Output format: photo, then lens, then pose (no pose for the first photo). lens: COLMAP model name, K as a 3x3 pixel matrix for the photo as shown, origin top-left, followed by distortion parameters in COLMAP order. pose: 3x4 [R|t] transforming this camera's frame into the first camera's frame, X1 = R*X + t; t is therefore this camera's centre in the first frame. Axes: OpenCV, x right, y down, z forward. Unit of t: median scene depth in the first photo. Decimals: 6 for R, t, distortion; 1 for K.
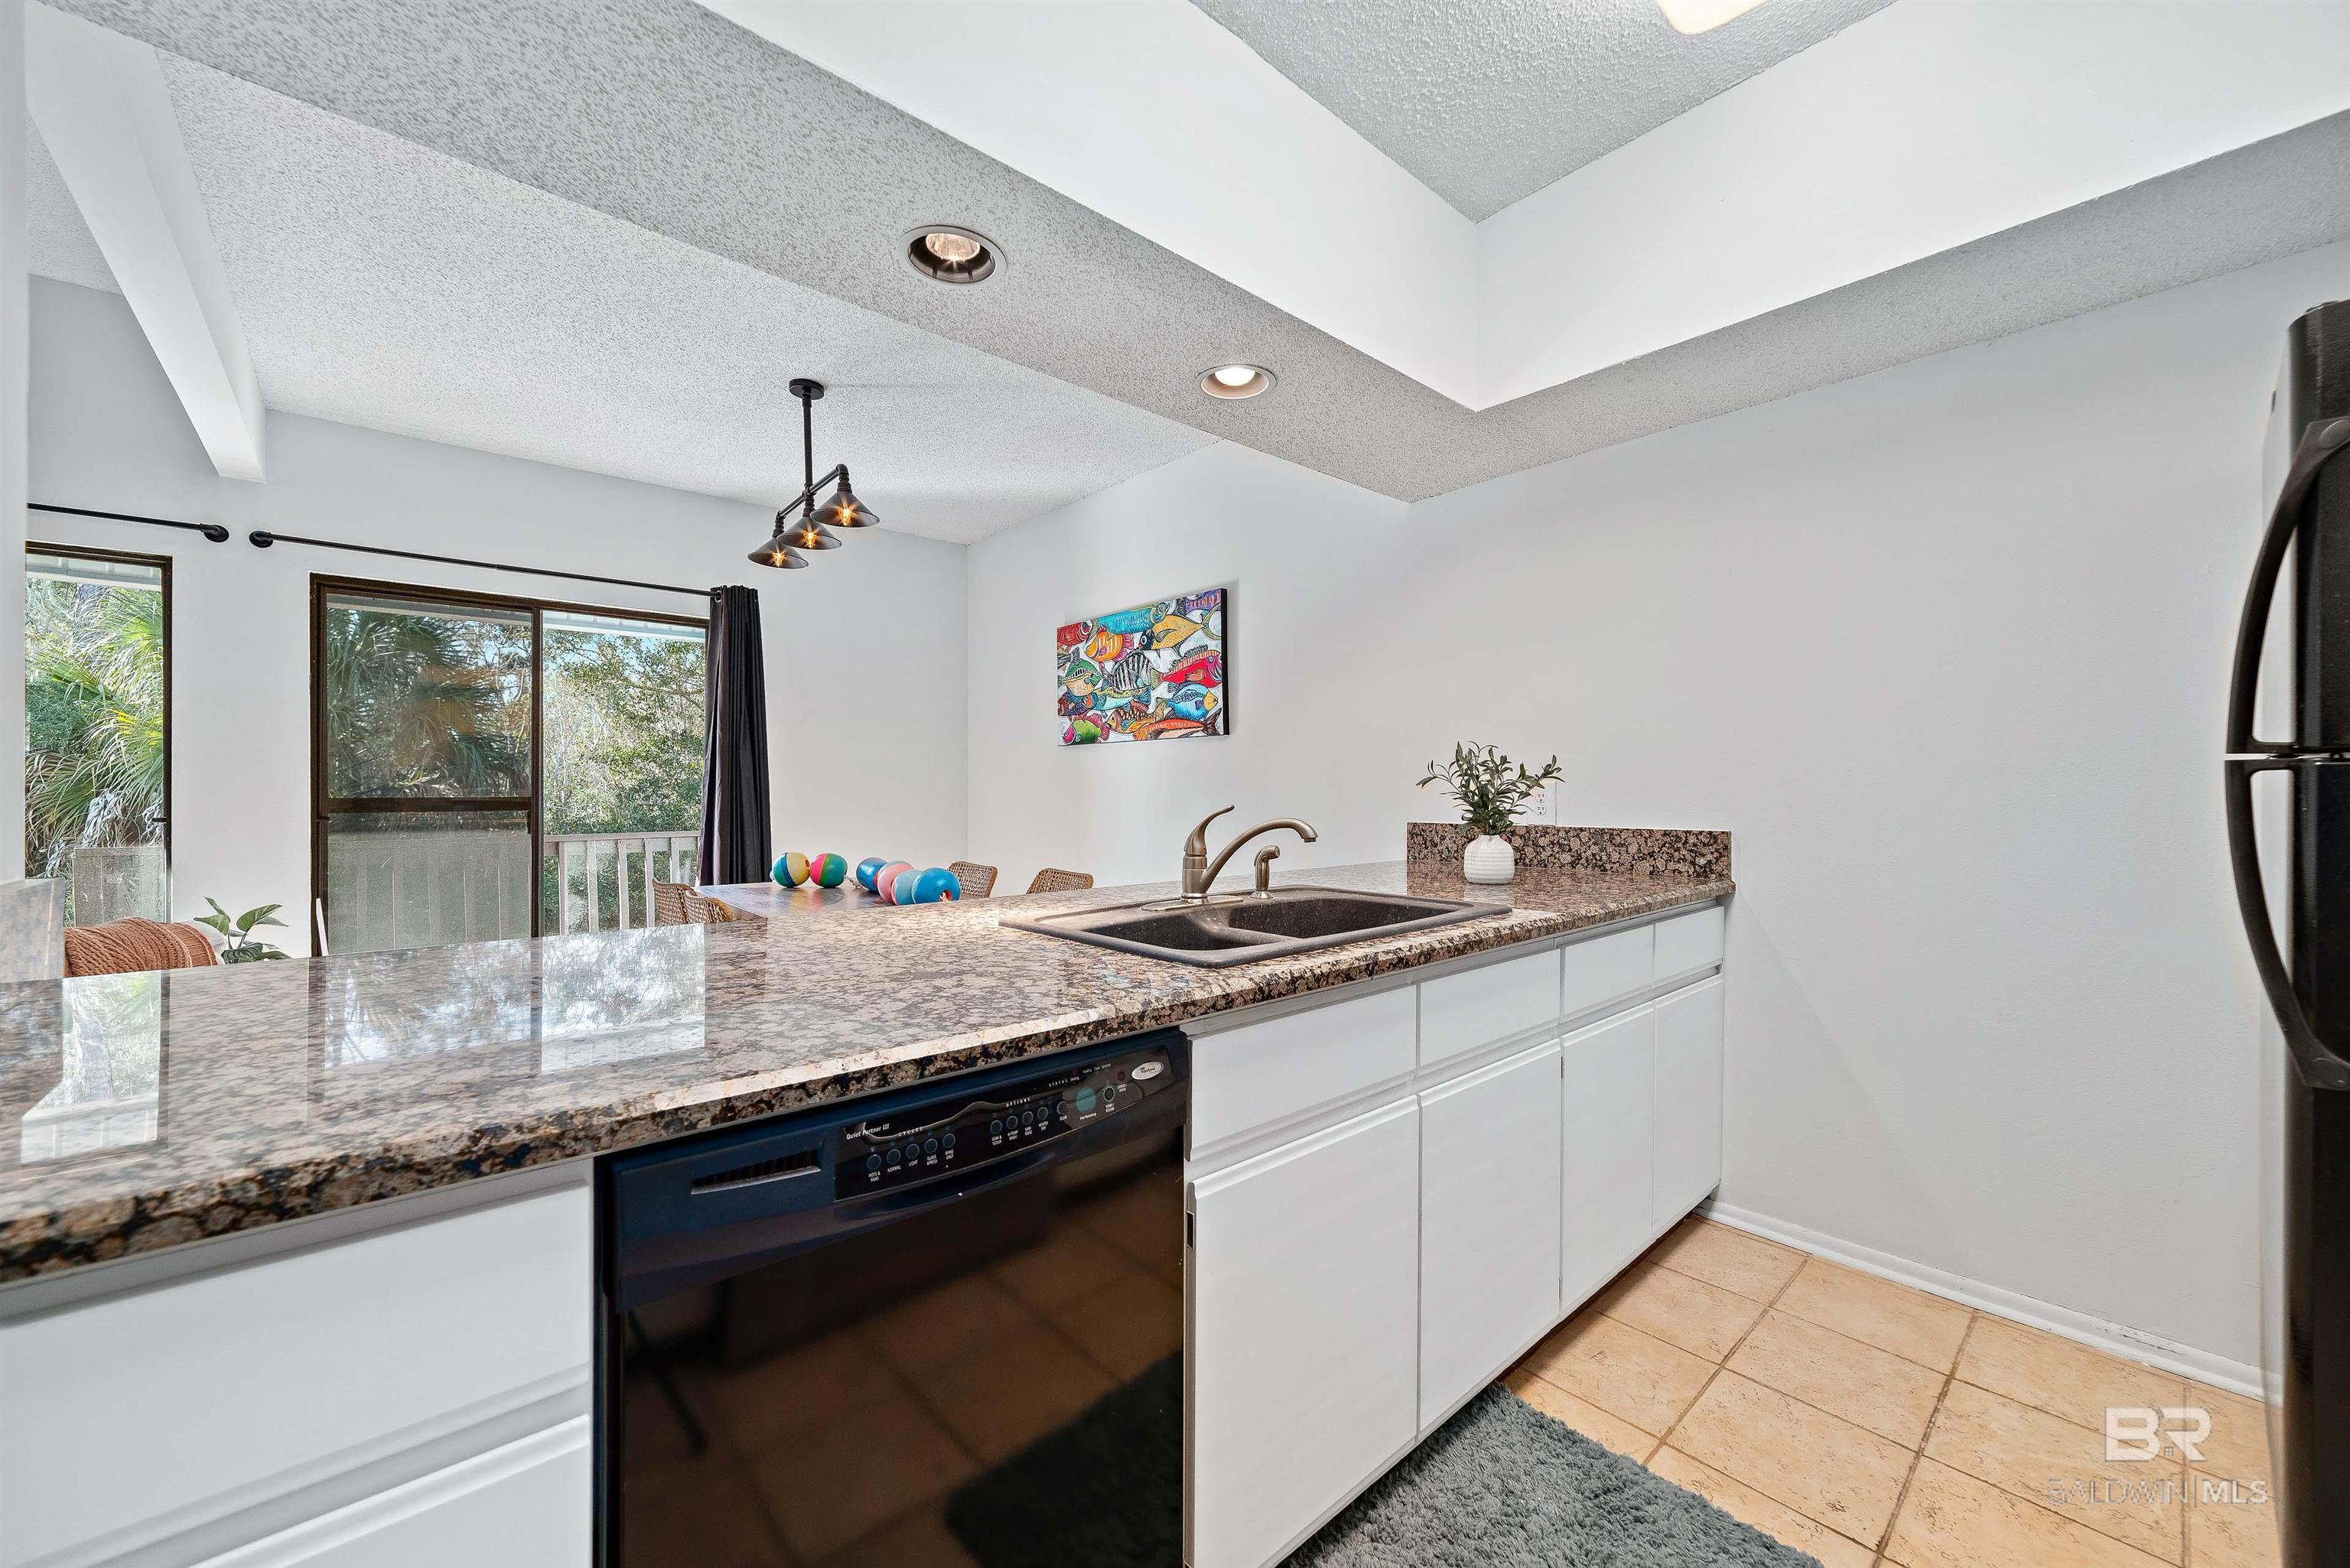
lens RADIAL K [[896.9, 0, 1182.8], [0, 896.9, 787.3], [0, 0, 1]] dist [-0.004076, 0.001745]
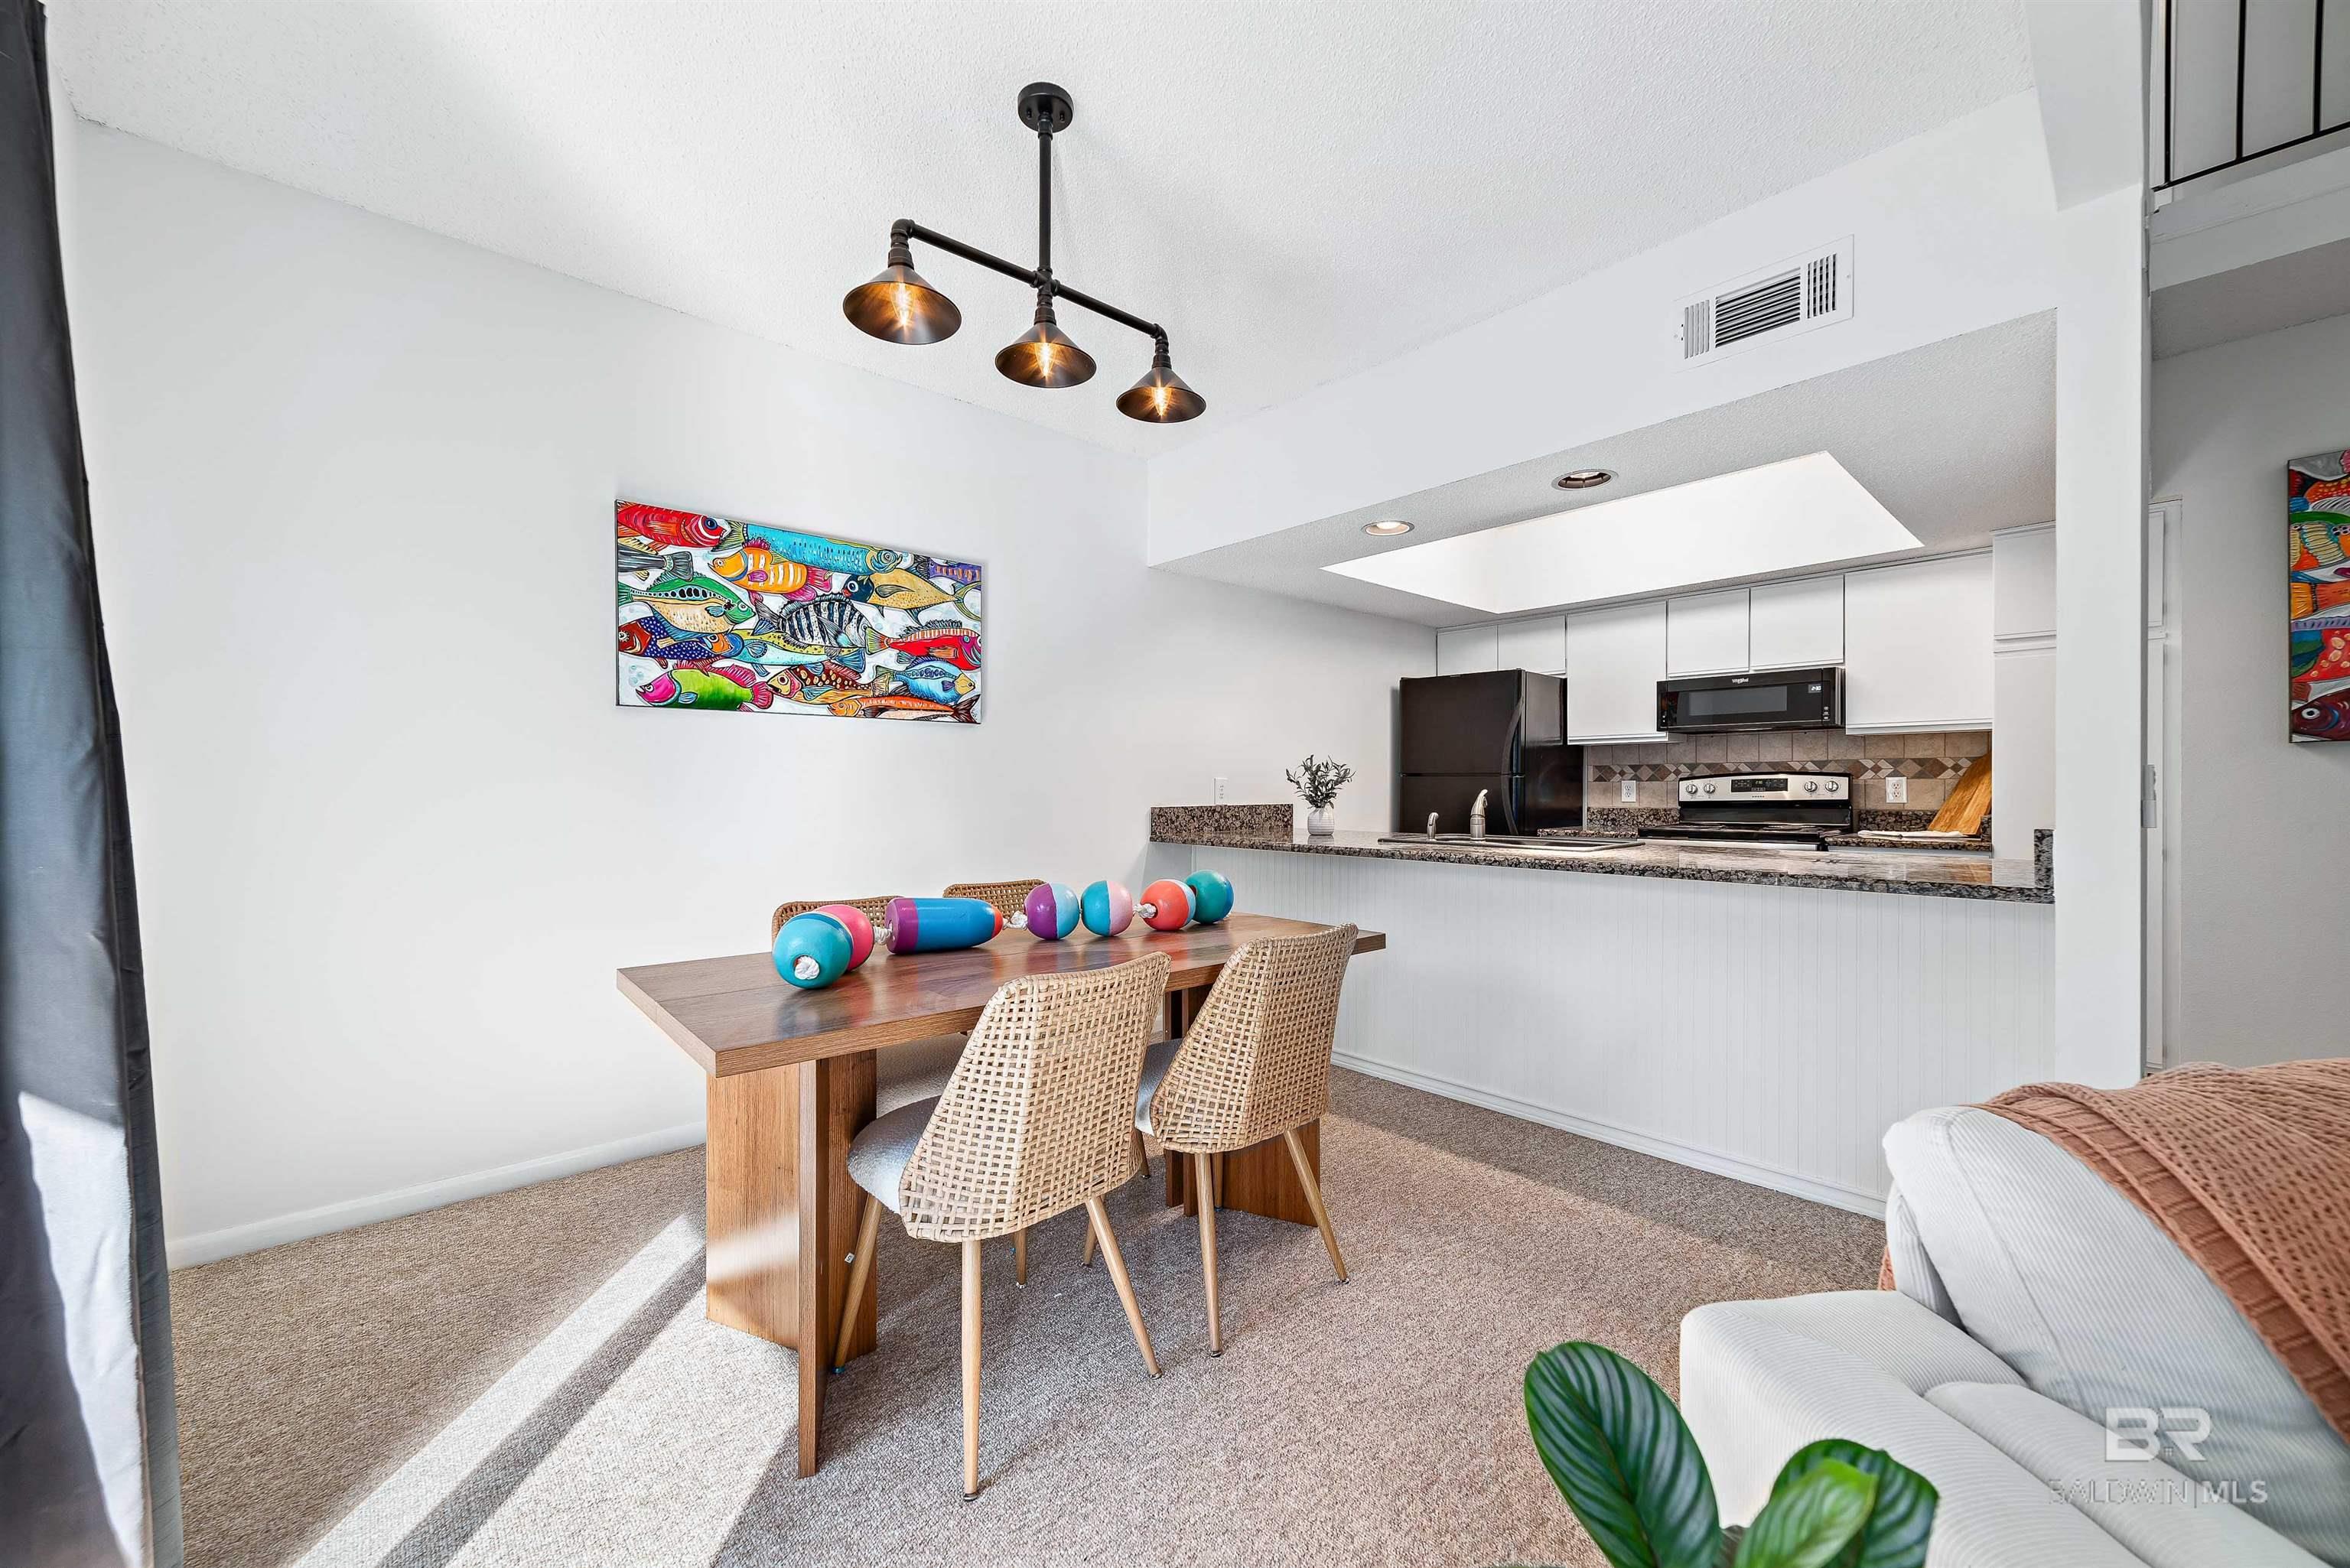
lens RADIAL K [[896.9, 0, 1175.9], [0, 896.9, 788.4], [0, 0, 1]] dist [-0.004076, 0.001745]
pose [[-0.005705, -0.001403, 0.999983, -0.902131], [-0.002006, 0.999997, 0.001392, 0.007447], [-0.999982, -0.001998, -0.005707, 0.811167]]
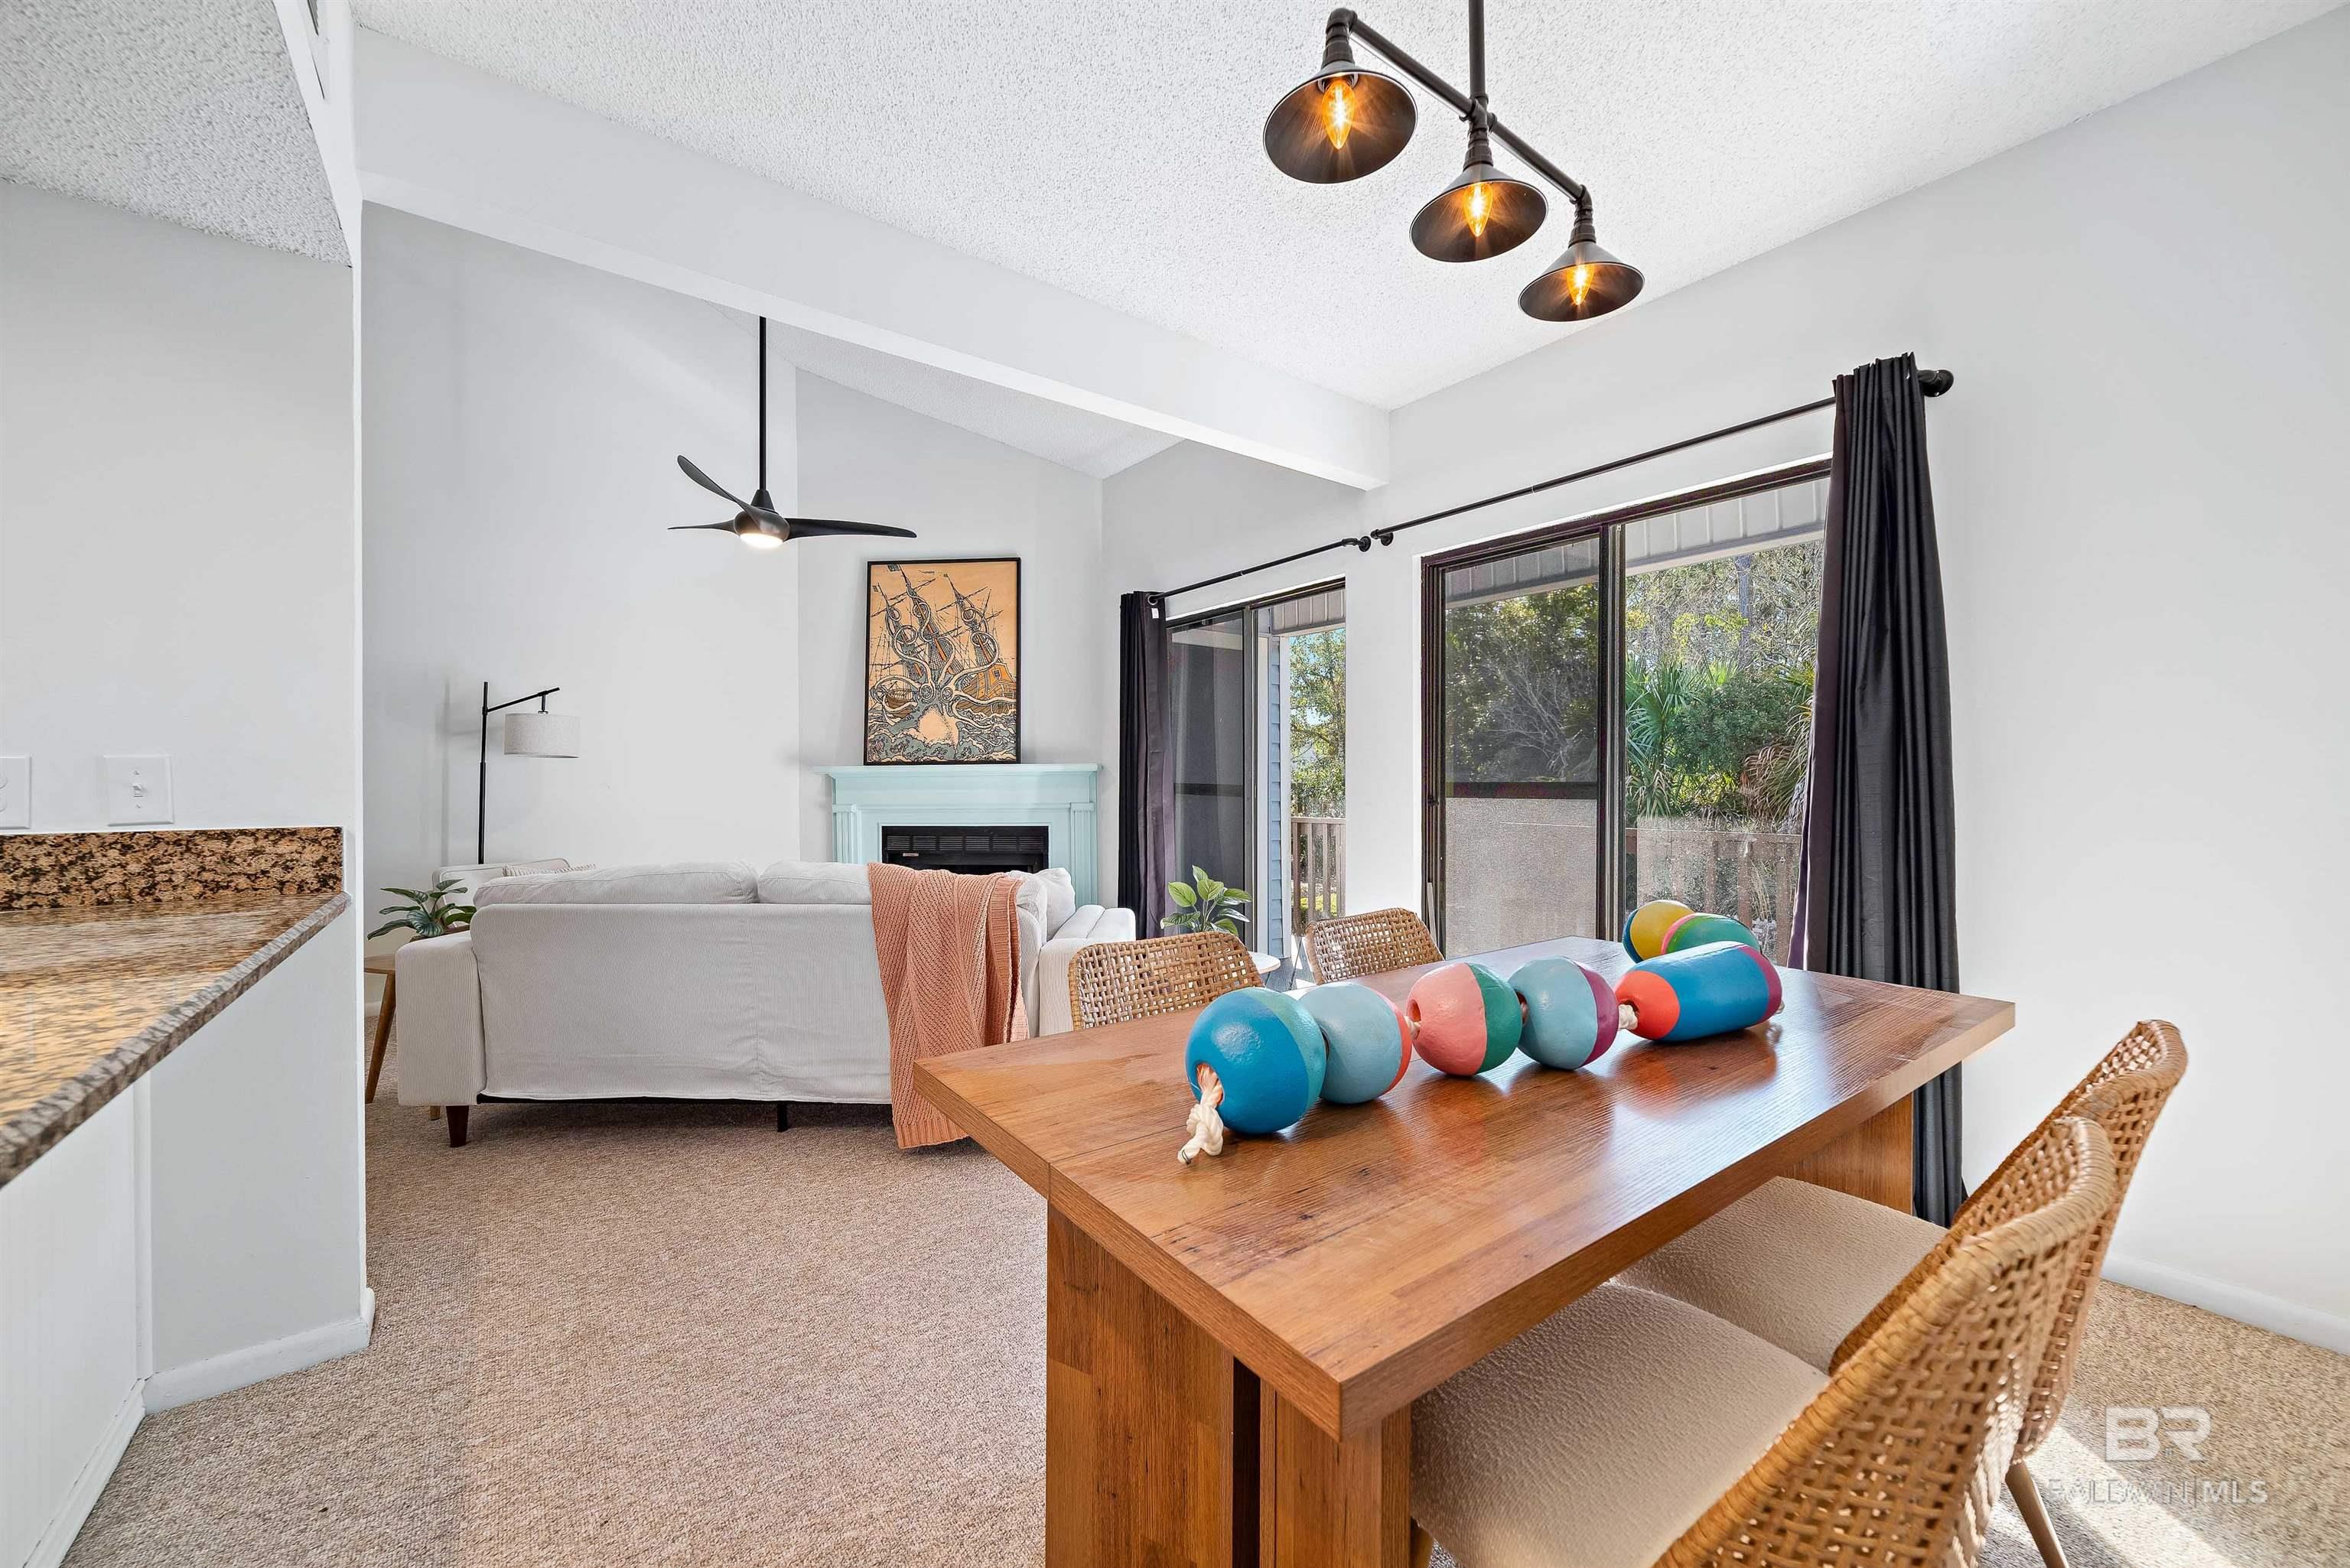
lens RADIAL K [[896.9, 0, 1176.4], [0, 896.9, 785.3], [0, 0, 1]] dist [-0.004076, 0.001745]
pose [[-0.085091, 0.005353, -0.996359, 0.050680], [0.005522, 0.999973, 0.004900, 0.009635], [0.996358, -0.005085, -0.085118, 0.781974]]
